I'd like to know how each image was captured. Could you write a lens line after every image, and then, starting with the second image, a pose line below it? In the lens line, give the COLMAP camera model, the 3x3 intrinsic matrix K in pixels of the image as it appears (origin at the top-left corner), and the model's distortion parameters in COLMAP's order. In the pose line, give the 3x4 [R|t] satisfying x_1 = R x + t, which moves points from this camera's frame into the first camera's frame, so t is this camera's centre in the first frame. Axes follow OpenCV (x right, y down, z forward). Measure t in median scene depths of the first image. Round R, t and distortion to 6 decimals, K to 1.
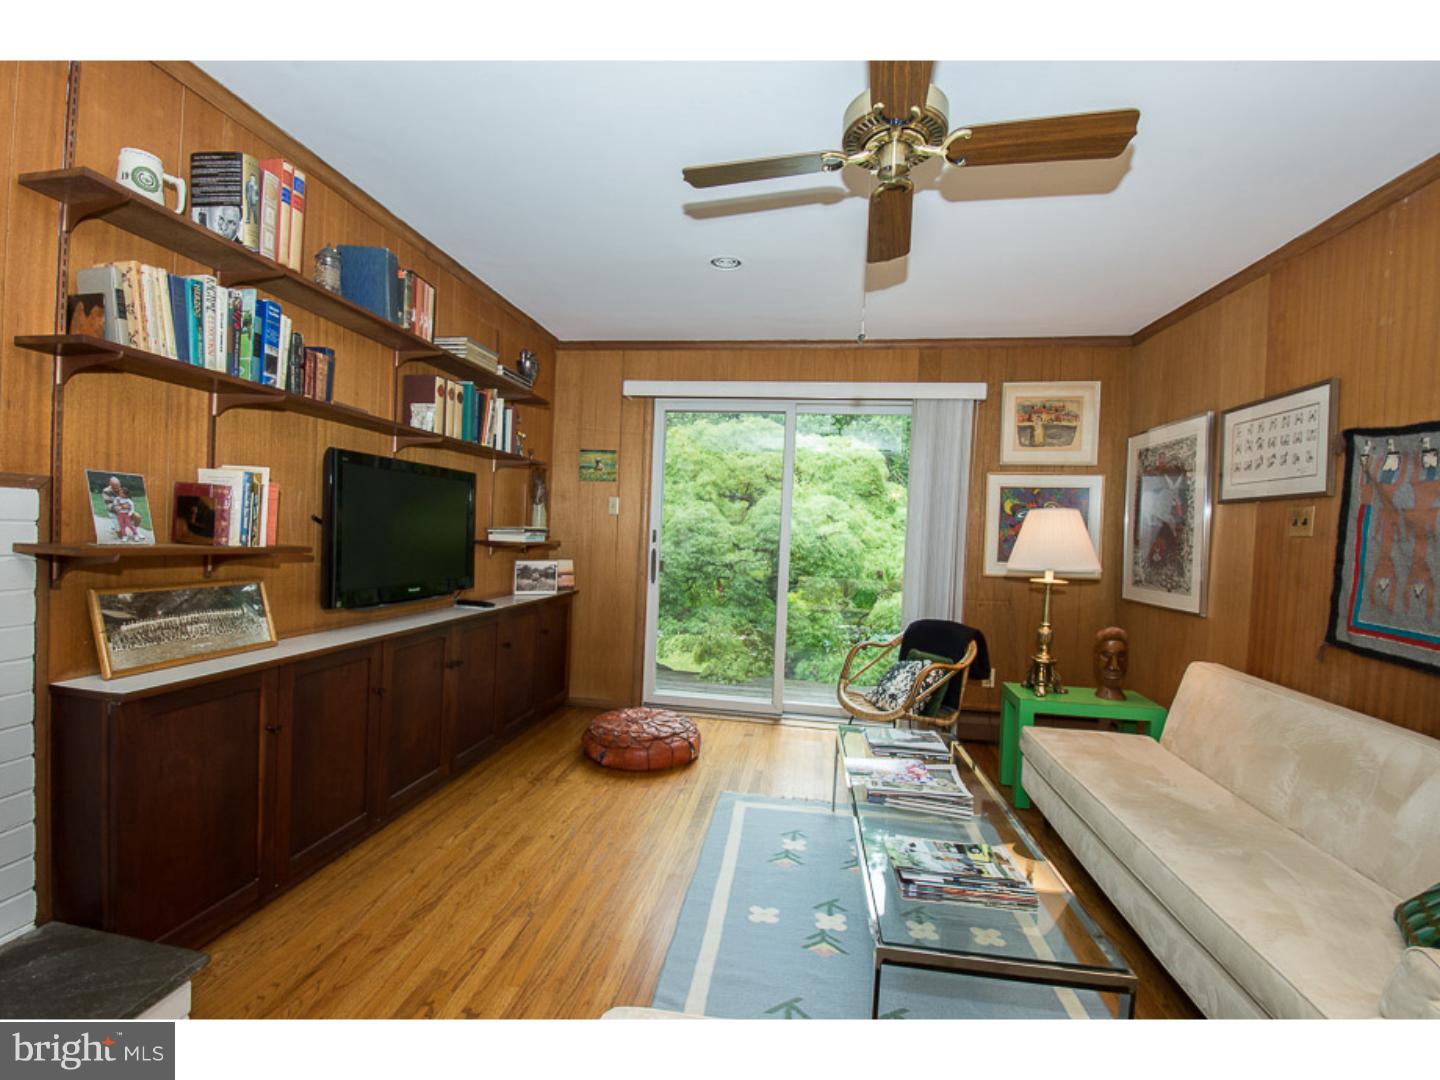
lens RADIAL K [[630.6, 0, 724.3], [0, 630.6, 551.6], [0, 0, 1]] dist [0.012175, -0.020906]
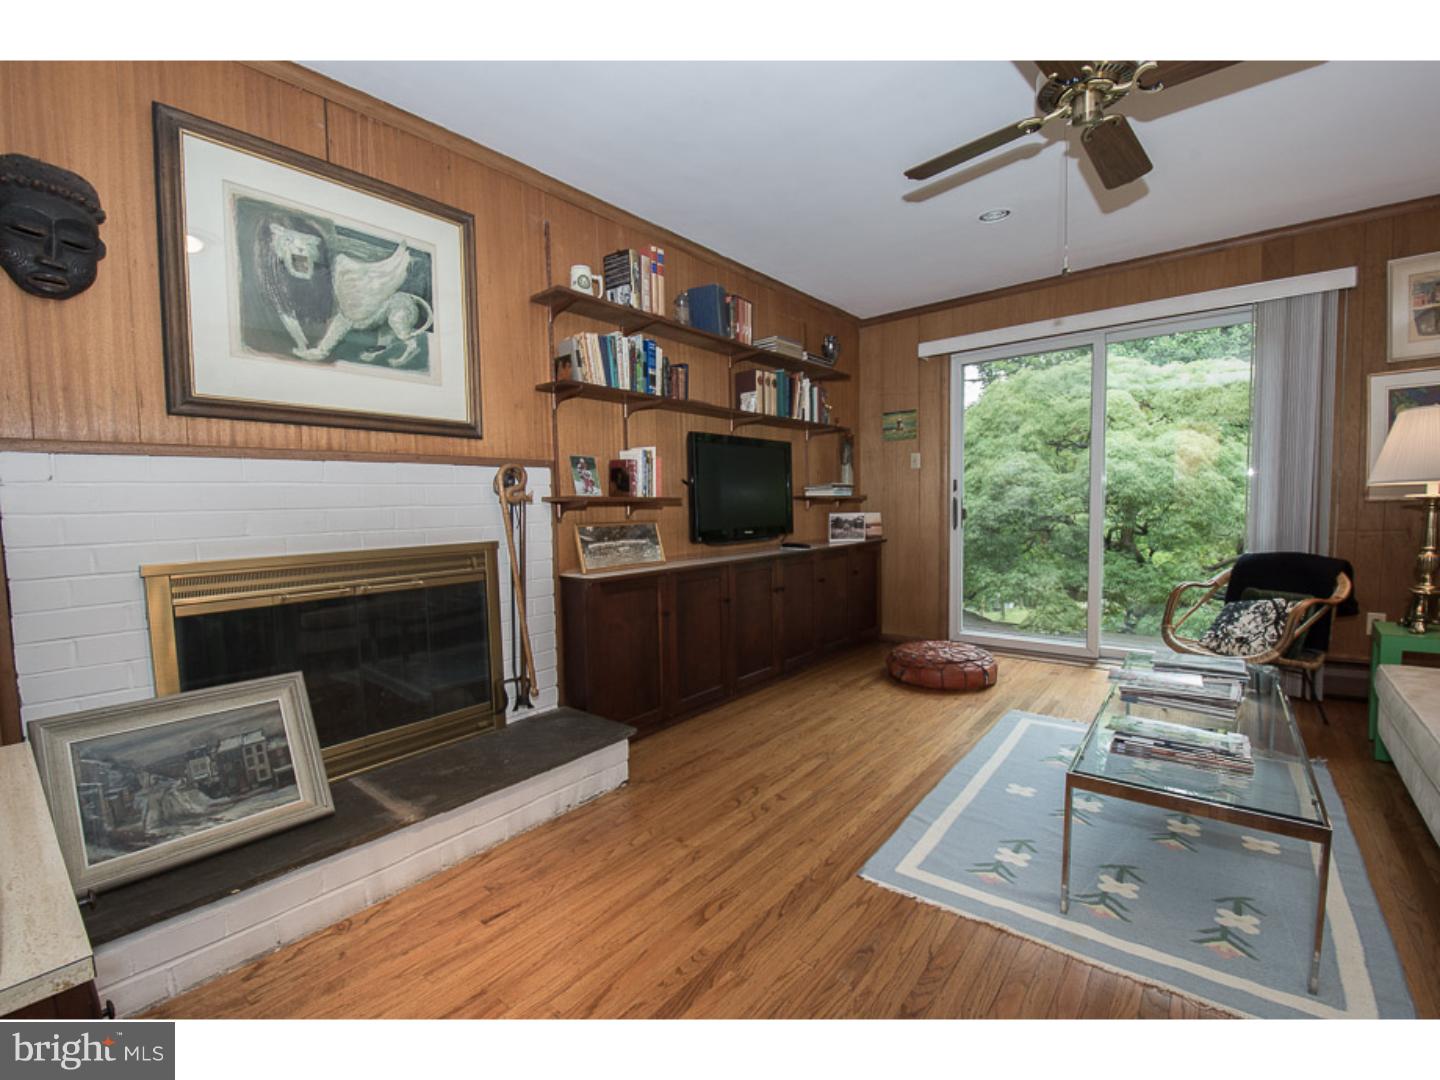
lens RADIAL K [[630.6, 0, 724.3], [0, 630.6, 551.6], [0, 0, 1]] dist [0.012175, -0.020906]
pose [[0.859314, -0.026479, -0.510762, 0.154139], [0.046406, 0.998576, 0.026306, 0.065276], [0.509339, -0.046307, 0.859319, -0.190623]]
